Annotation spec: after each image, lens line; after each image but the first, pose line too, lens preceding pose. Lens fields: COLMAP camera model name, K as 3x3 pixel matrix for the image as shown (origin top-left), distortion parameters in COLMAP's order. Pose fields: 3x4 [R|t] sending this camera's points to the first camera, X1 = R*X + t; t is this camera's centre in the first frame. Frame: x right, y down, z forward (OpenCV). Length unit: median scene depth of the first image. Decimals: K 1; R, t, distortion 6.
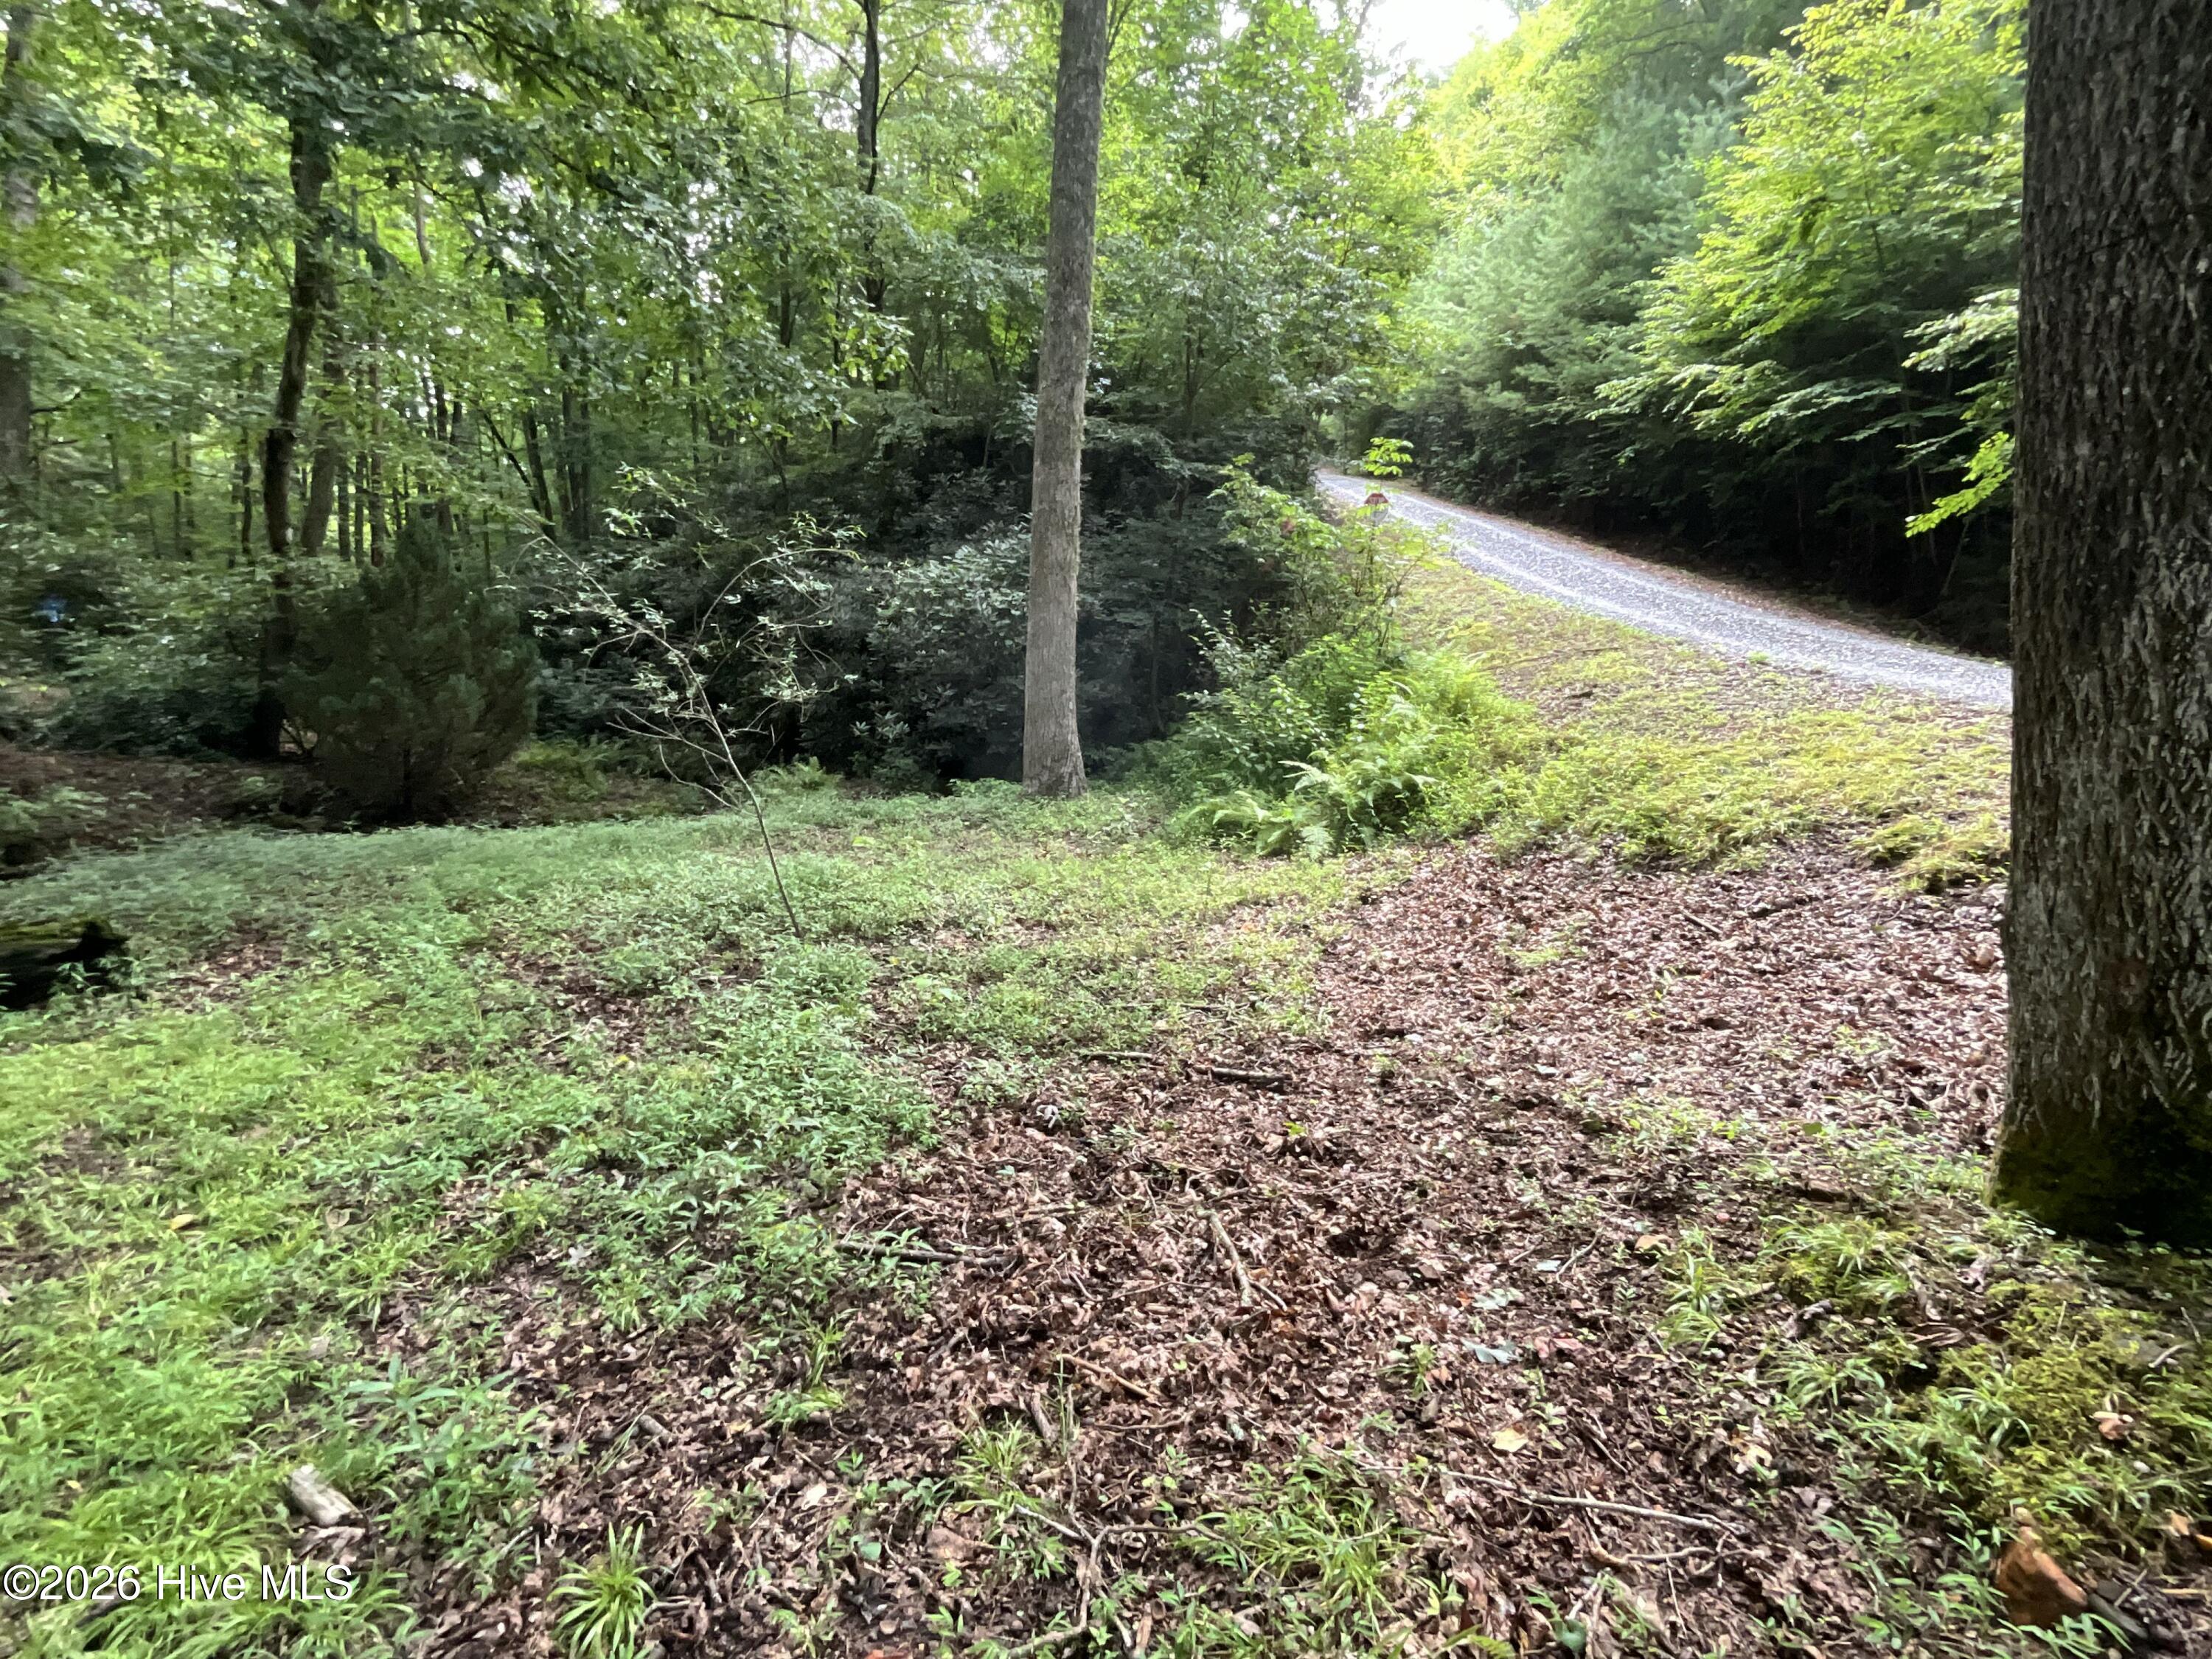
lens RADIAL K [[1044.1, 0, 1100.3], [0, 1044.1, 827.5], [0, 0, 1]] dist [-0.002915, 0.001815]
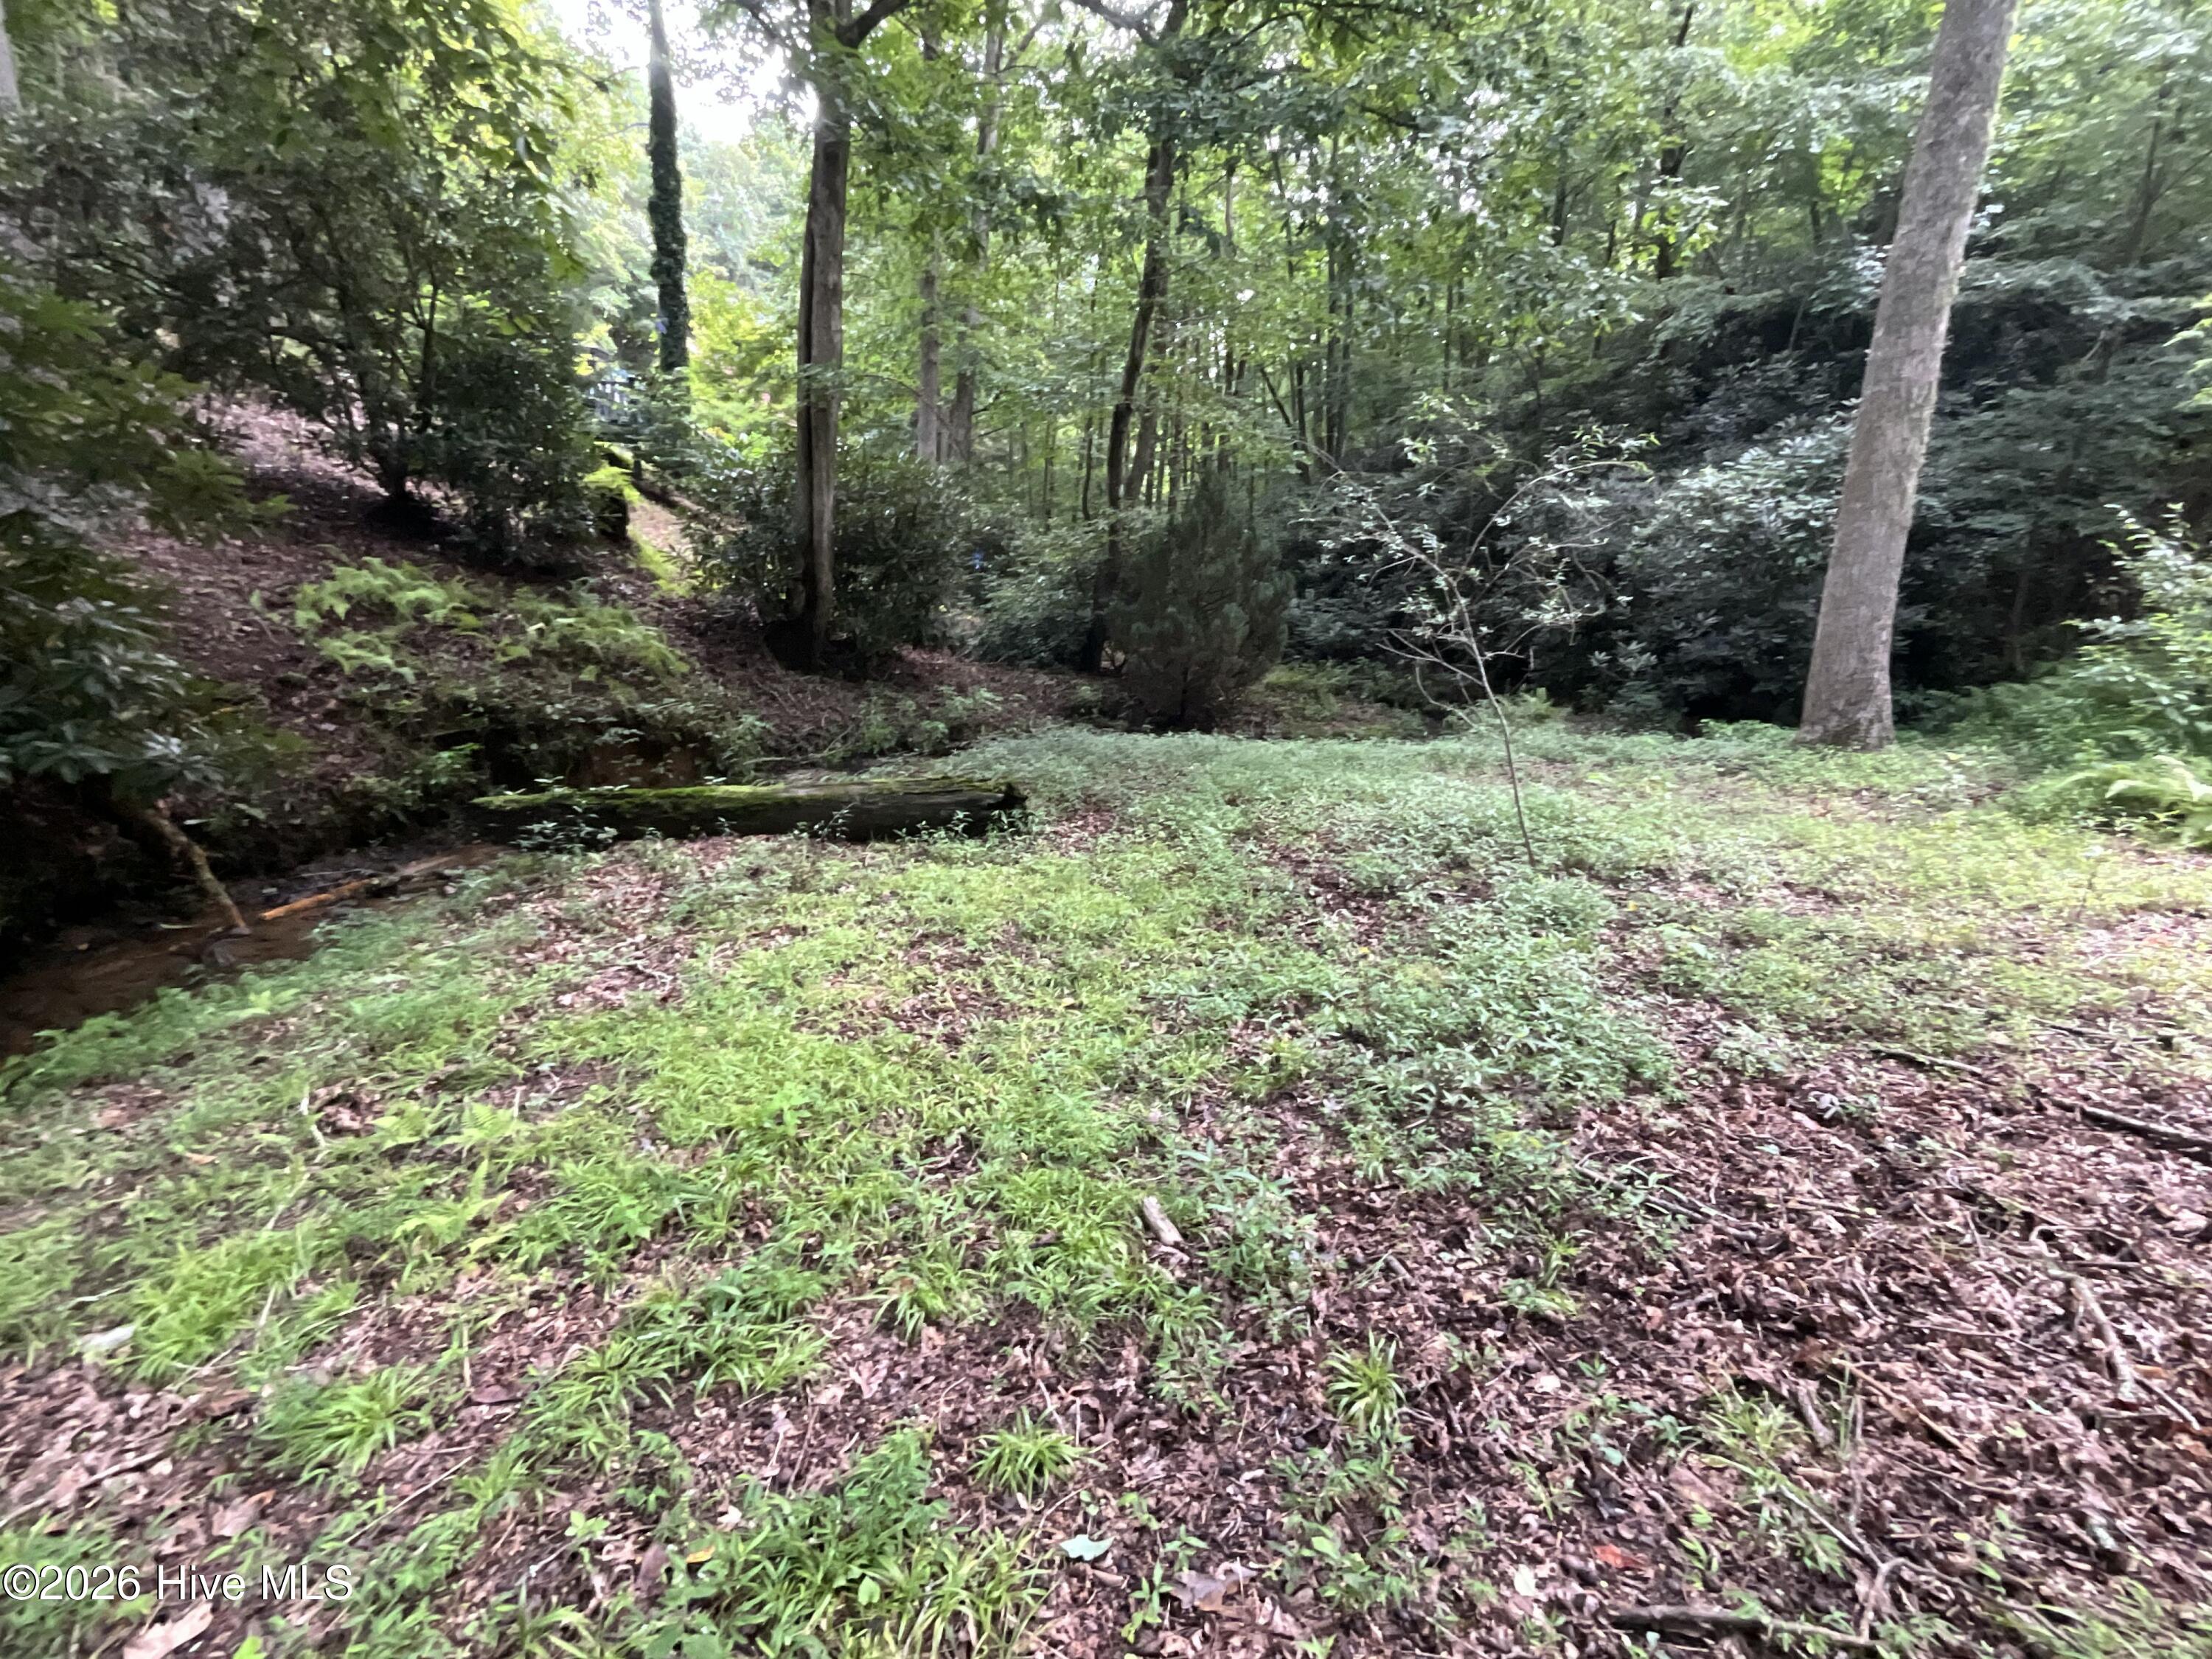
lens RADIAL K [[1044.1, 0, 1112.1], [0, 1044.1, 829.2], [0, 0, 1]] dist [-0.002915, 0.001815]
pose [[0.798721, 0.118668, -0.589884, -0.029100], [-0.078960, 0.992553, 0.092760, 0.010915], [0.596498, -0.027512, 0.802143, -0.032918]]
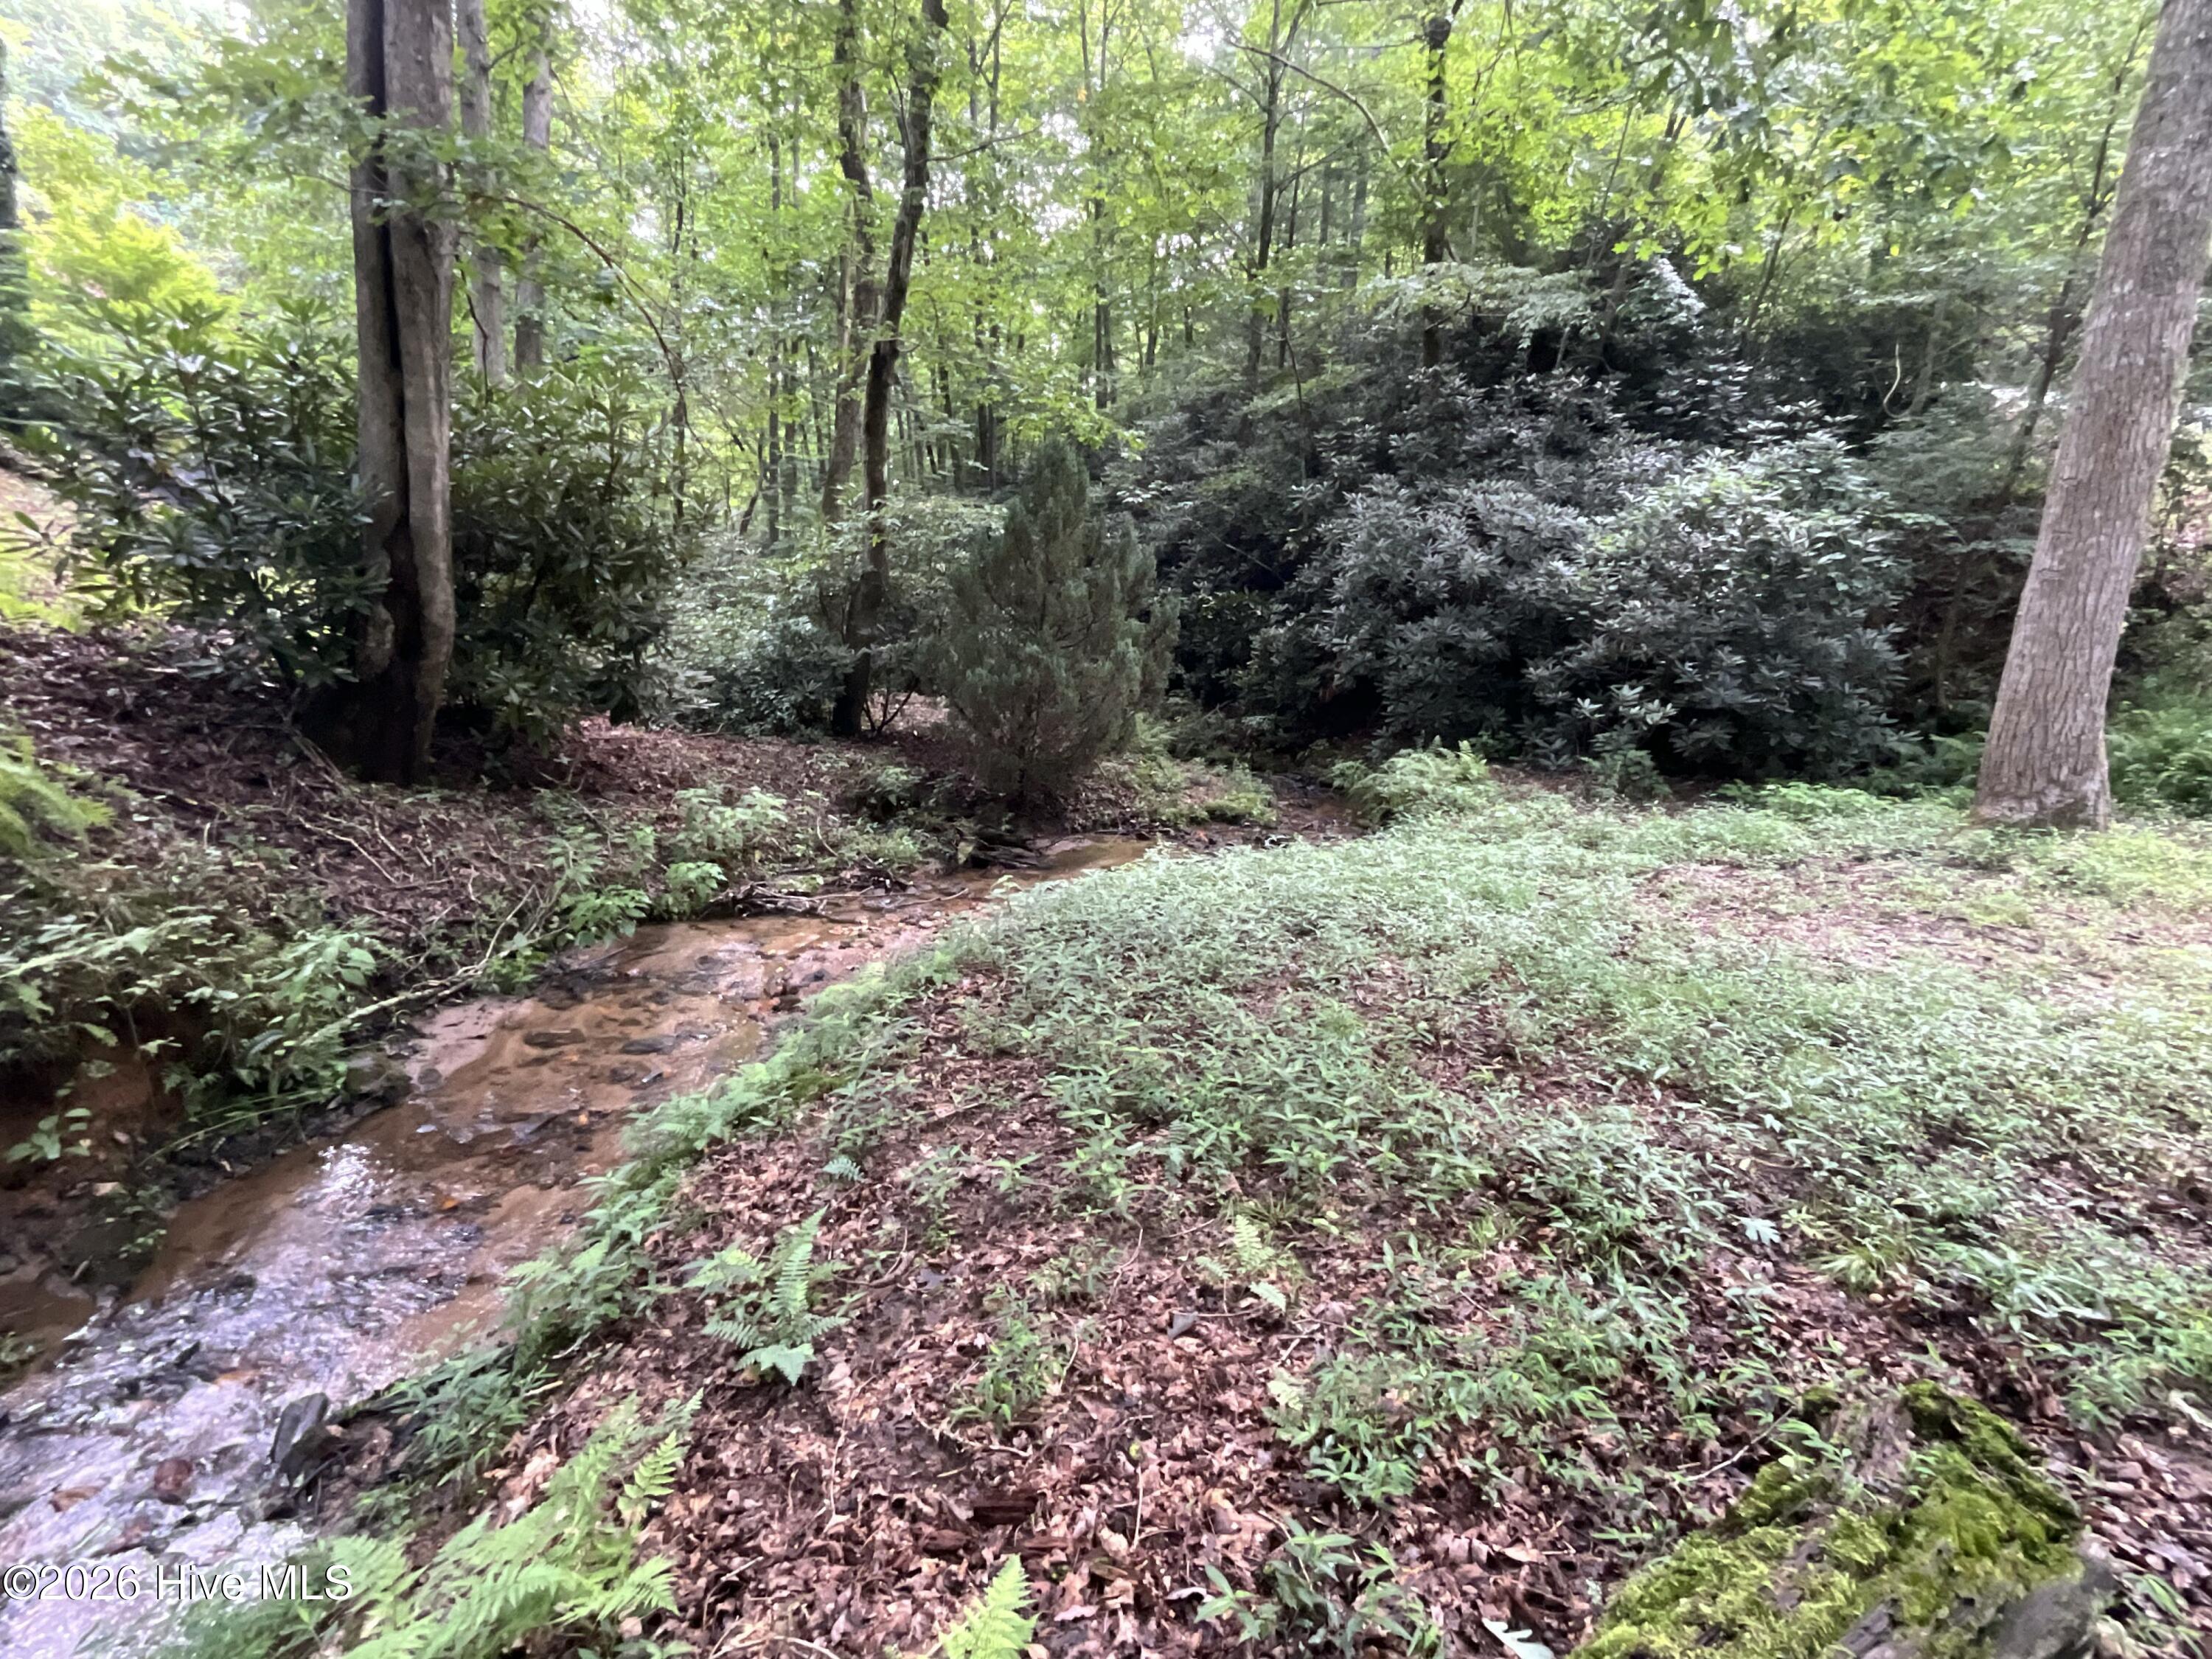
lens RADIAL K [[1044.1, 0, 1104.3], [0, 1044.1, 828.1], [0, 0, 1]] dist [-0.002915, 0.001815]
pose [[0.973043, 0.034876, -0.227973, -1.207500], [-0.024544, 0.998546, 0.048003, -0.117427], [0.229315, -0.041113, 0.972484, 0.623097]]
